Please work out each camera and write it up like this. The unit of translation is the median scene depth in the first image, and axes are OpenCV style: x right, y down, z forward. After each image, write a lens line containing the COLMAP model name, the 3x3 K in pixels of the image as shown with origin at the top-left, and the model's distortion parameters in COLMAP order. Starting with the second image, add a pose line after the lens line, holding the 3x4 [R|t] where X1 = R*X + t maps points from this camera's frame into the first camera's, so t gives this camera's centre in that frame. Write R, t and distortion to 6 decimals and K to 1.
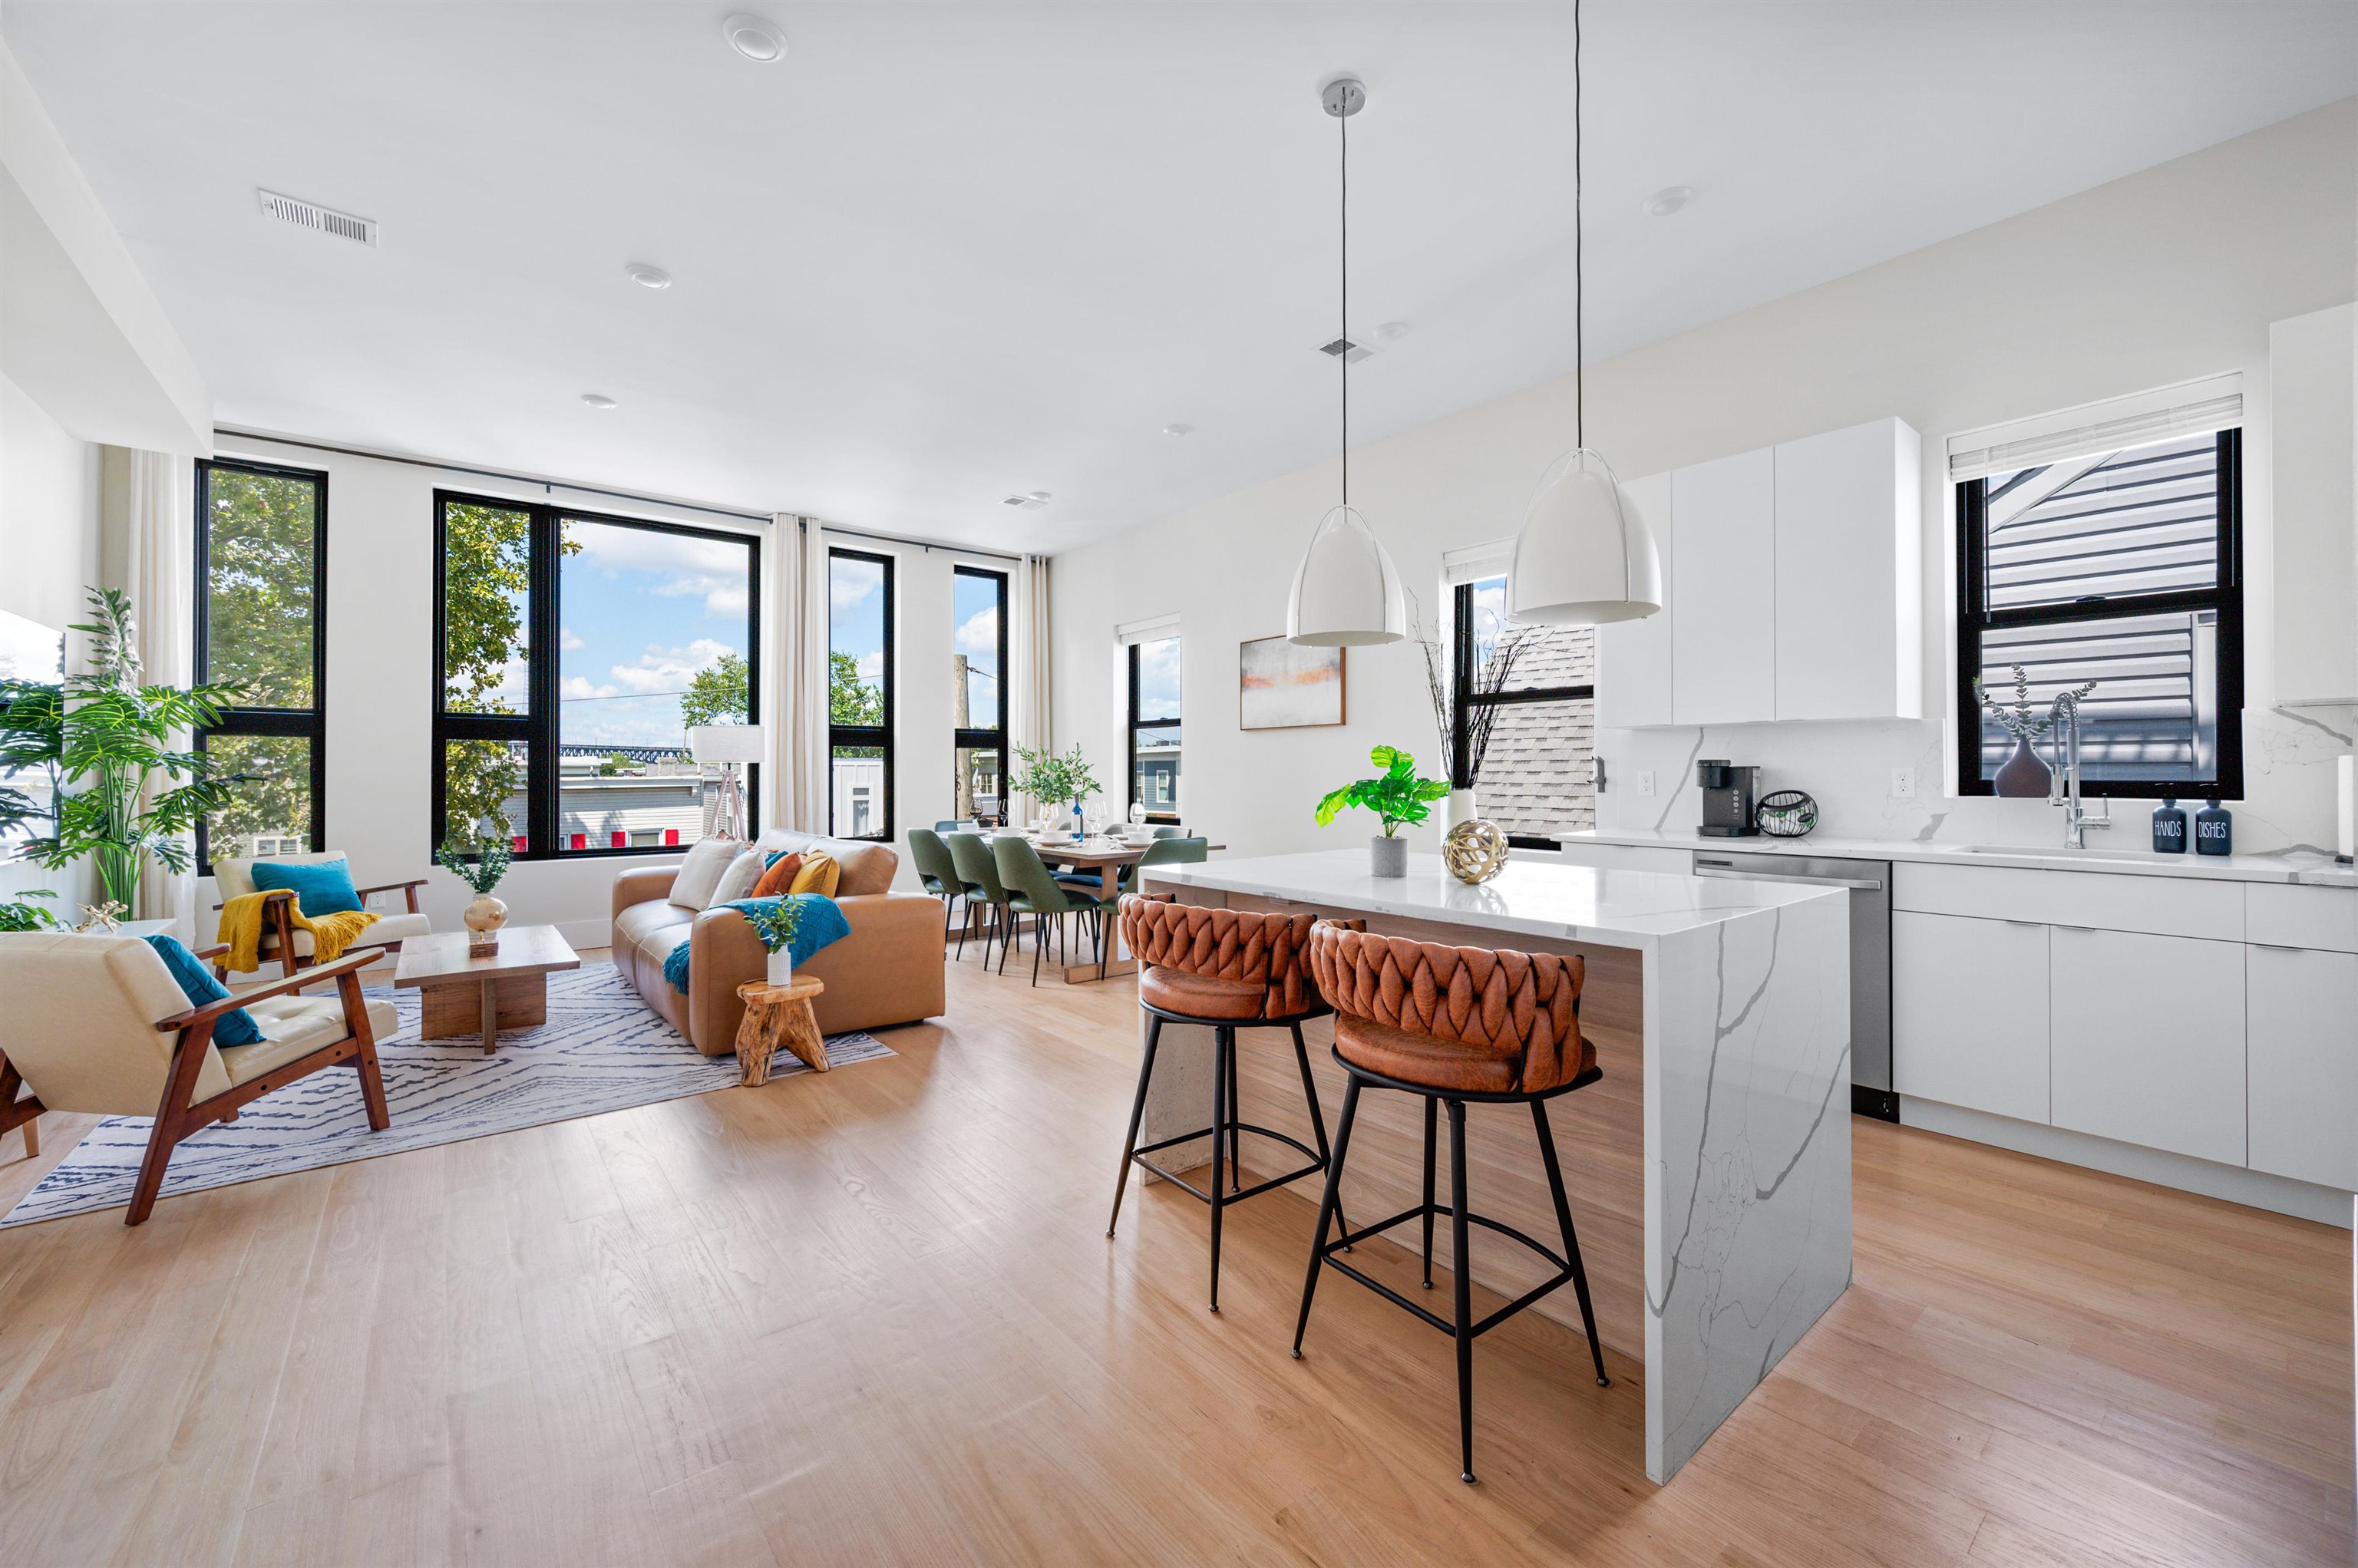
lens RADIAL K [[926.0, 0, 1162.4], [0, 926.0, 767.6], [0, 0, 1]] dist [-0.014955, 0.000011]
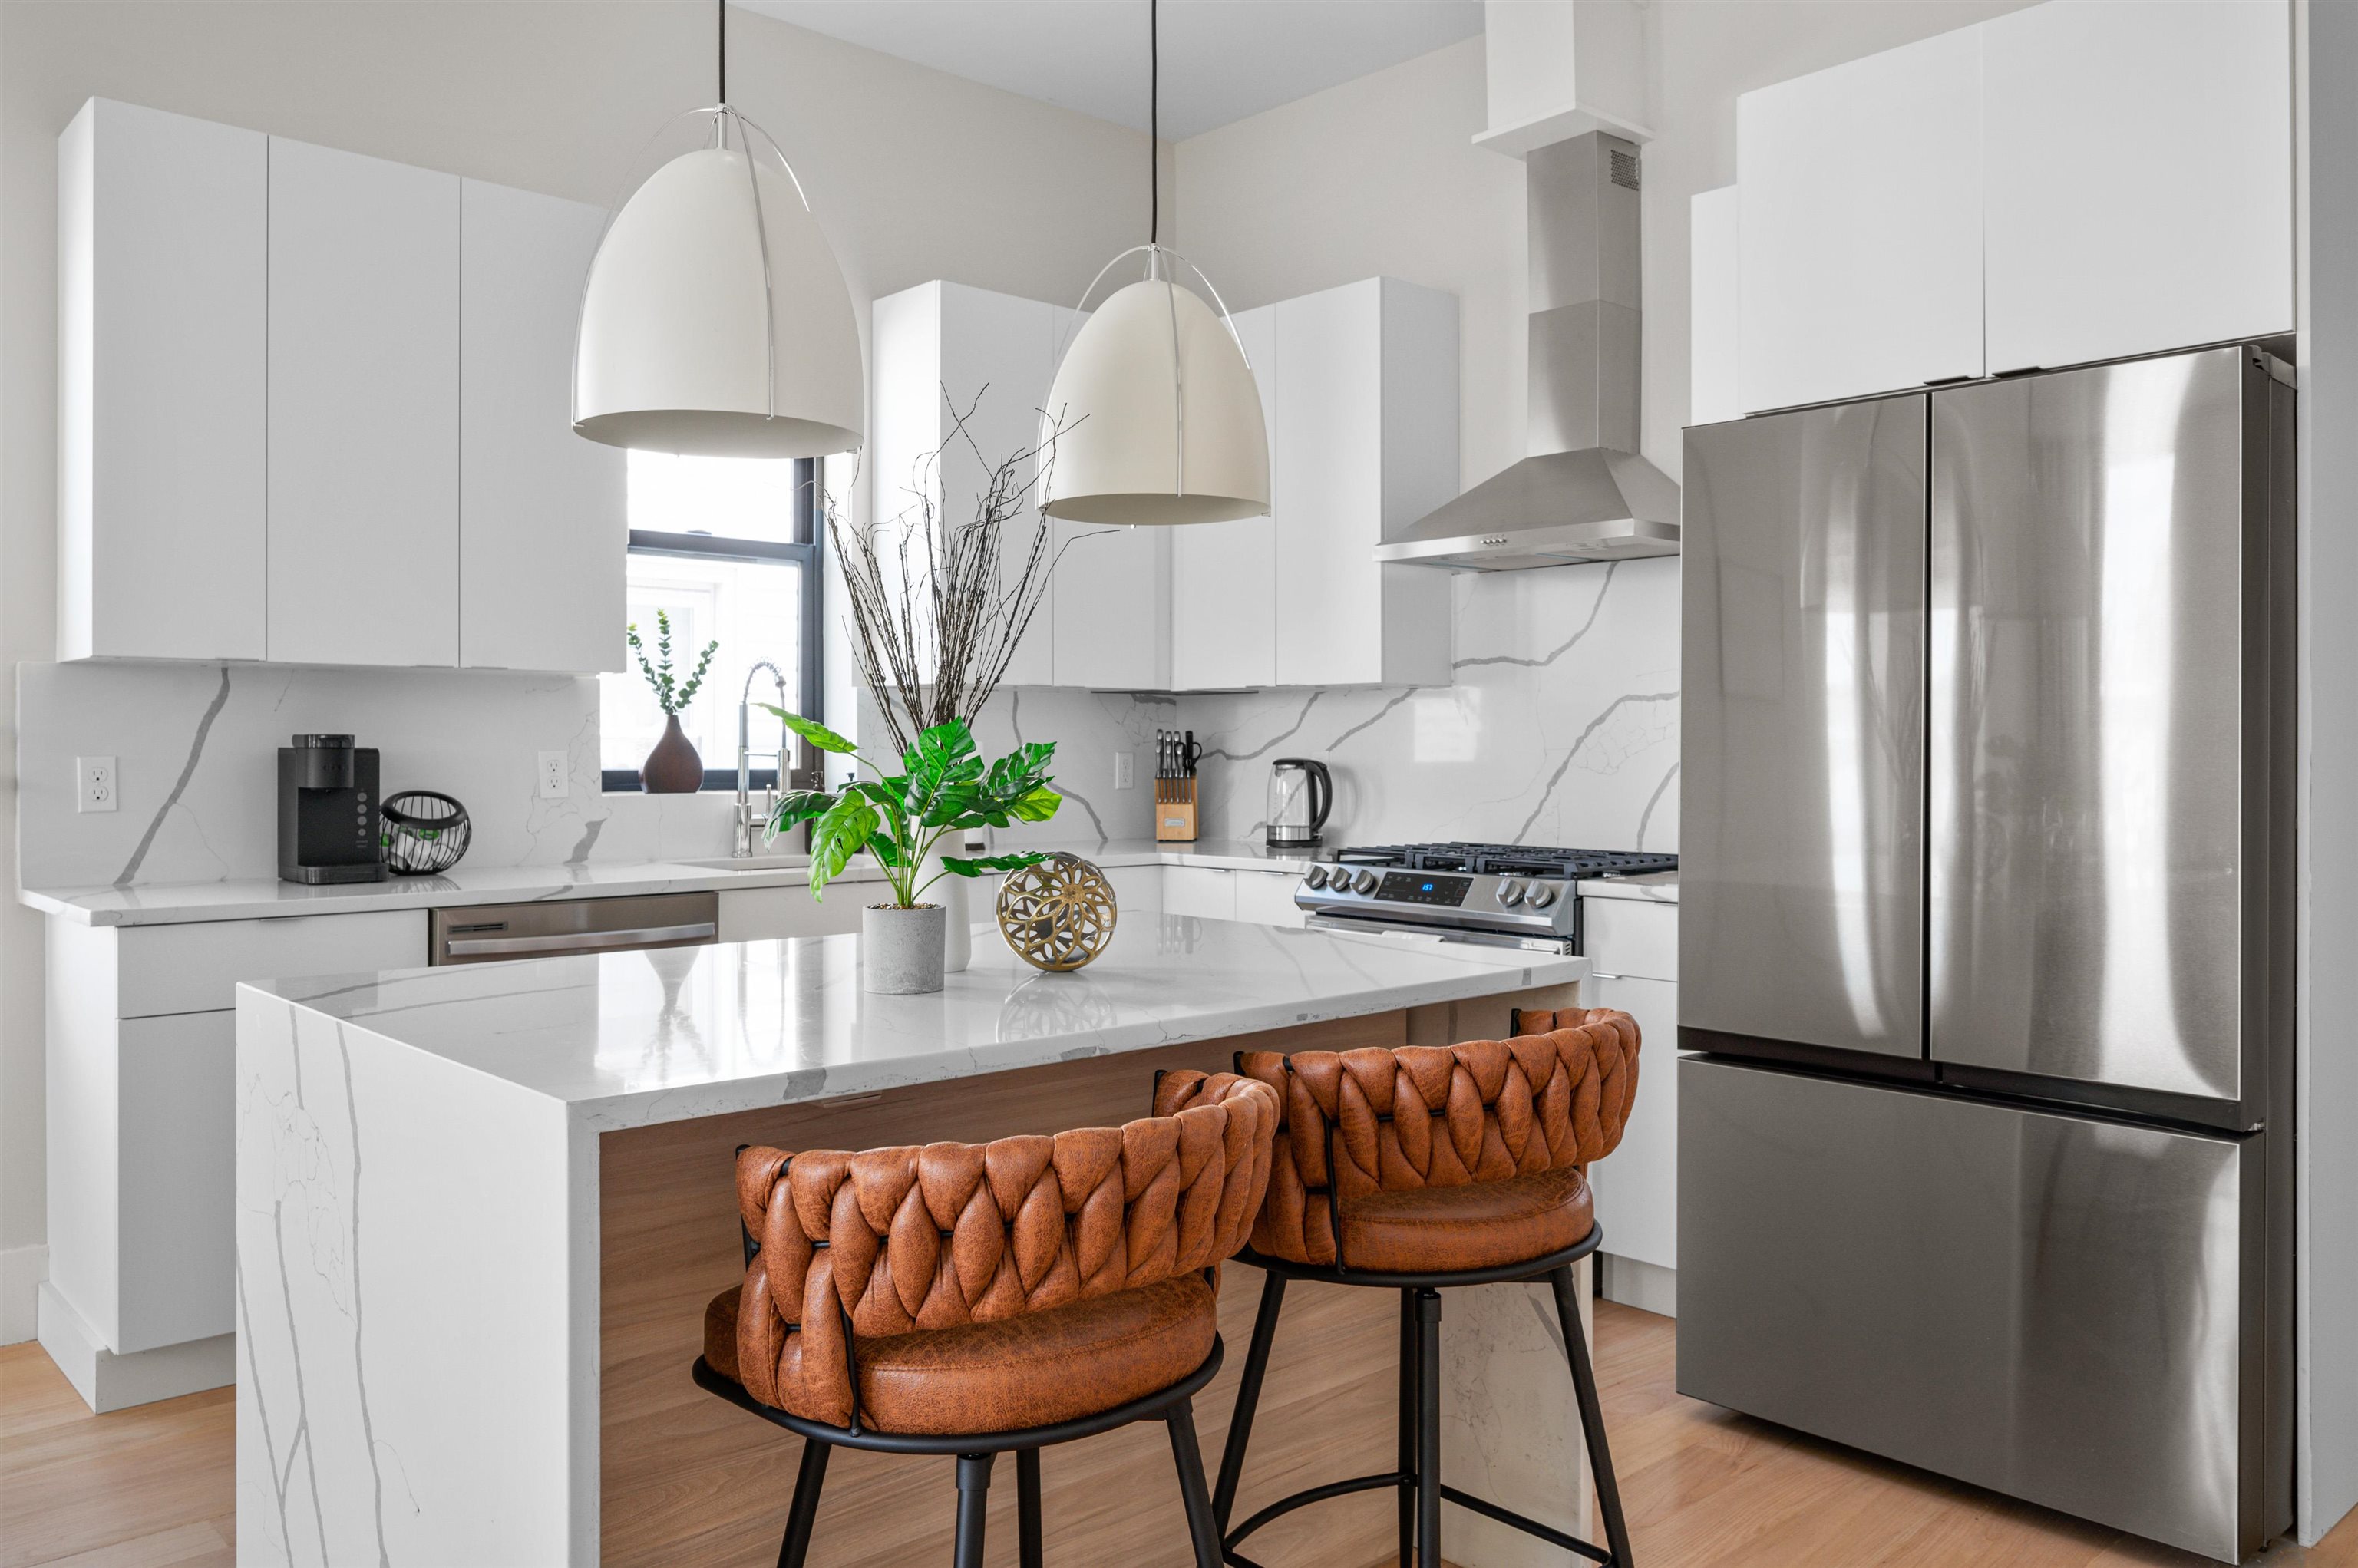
lens RADIAL K [[1770.3, 0, 1179.0], [0, 1770.3, 784.0], [0, 0, 1]] dist [-0.003791, 0.000128]
pose [[-0.099225, -0.019494, 0.994874, -0.487323], [-0.009979, 0.999777, 0.018595, -0.005134], [-0.995015, -0.008083, -0.099398, 0.696133]]
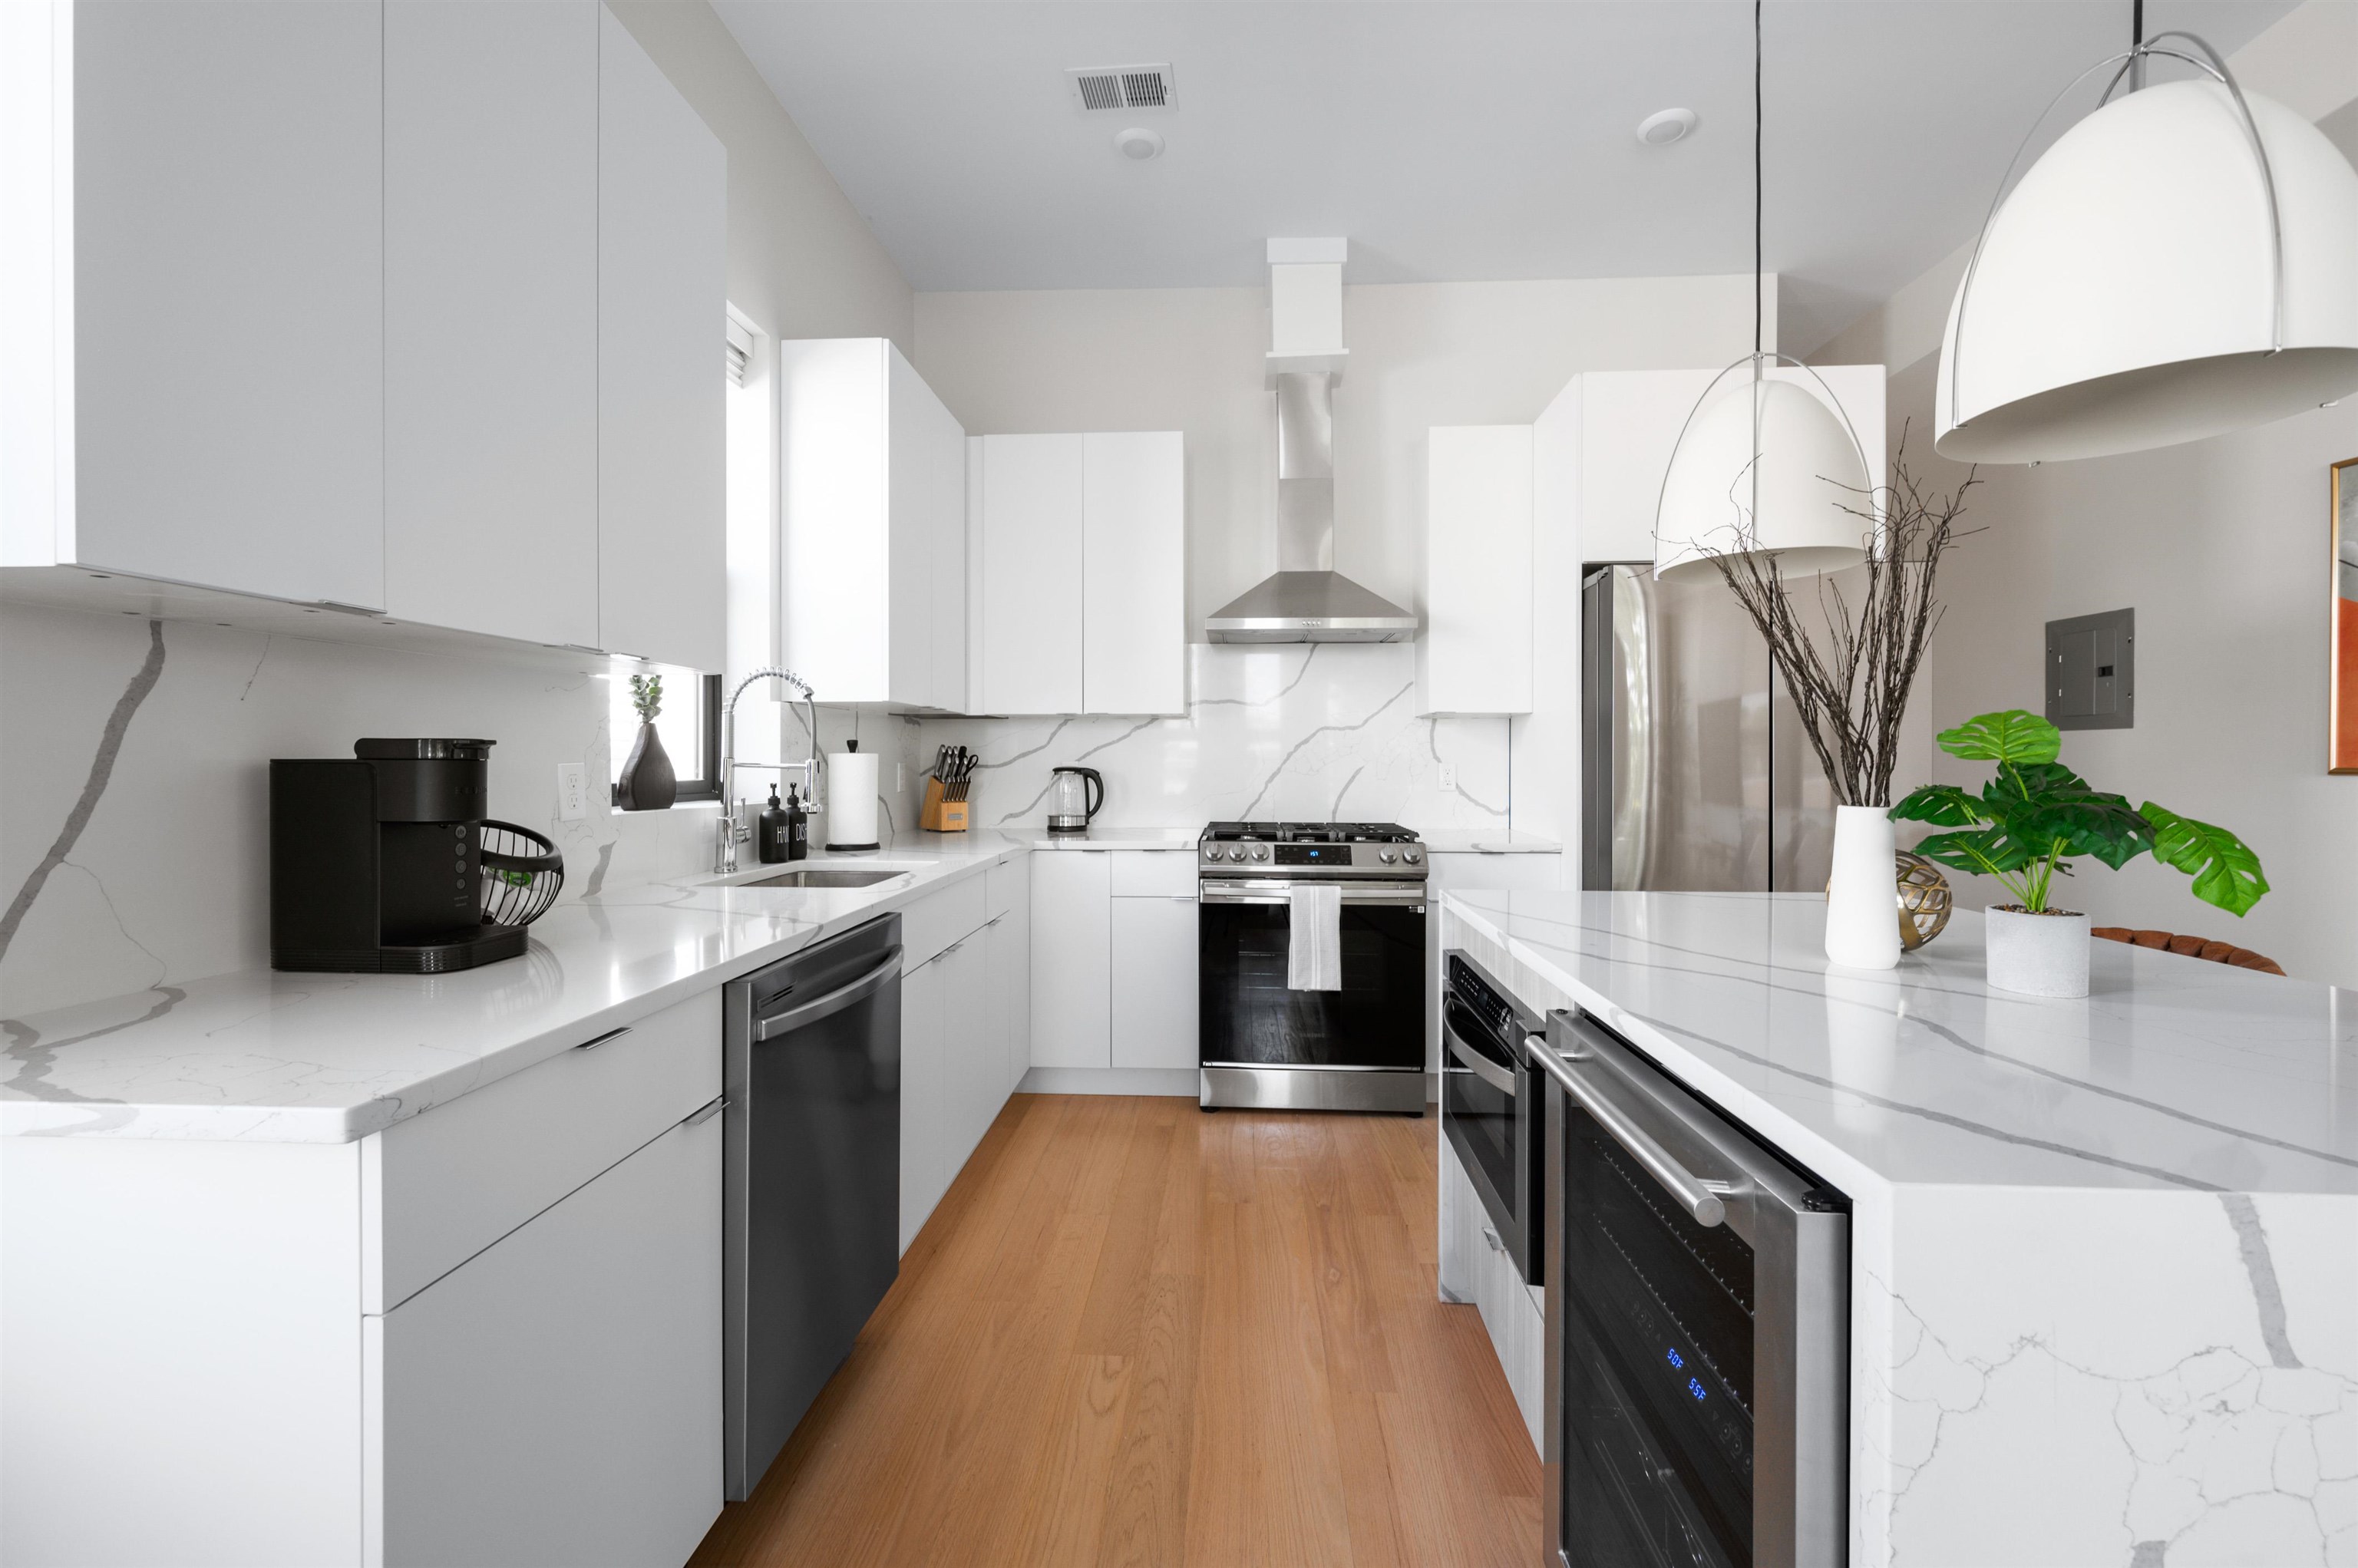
lens RADIAL K [[948.7, 0, 1187.4], [0, 948.7, 772.1], [0, 0, 1]] dist [0.000446, 0.000112]
pose [[-0.768969, -0.009002, 0.639223, 0.182070], [-0.006503, 0.999959, 0.006259, -0.001027], [-0.639253, 0.000656, -0.768996, 1.216262]]
